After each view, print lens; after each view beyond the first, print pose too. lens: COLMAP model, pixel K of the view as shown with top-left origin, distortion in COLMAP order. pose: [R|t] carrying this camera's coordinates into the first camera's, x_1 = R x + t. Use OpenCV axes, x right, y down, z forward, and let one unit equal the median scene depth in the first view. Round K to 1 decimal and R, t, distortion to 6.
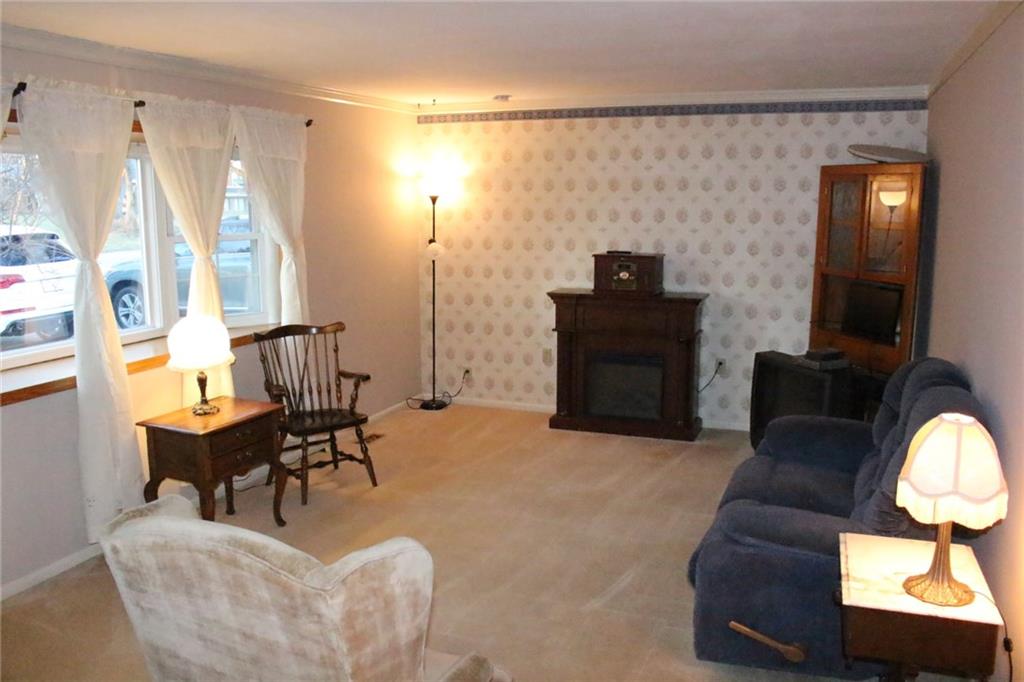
lens RADIAL K [[855.0, 0, 512.0], [0, 855.0, 341.0], [0, 0, 1]] dist [-0.117672, 0.005197]
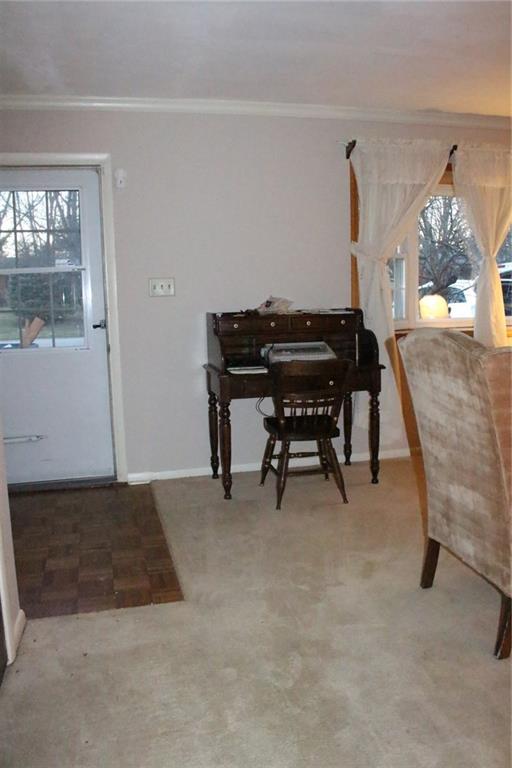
lens RADIAL K [[641.3, 0, 256.0], [0, 641.3, 384.0], [0, 0, 1]] dist [-0.117672, 0.005197]
pose [[0.578963, 0.112662, -0.807533, 0.243604], [-0.125394, 0.990928, 0.048346, 0.154634], [0.805654, 0.073269, 0.587838, -0.043435]]
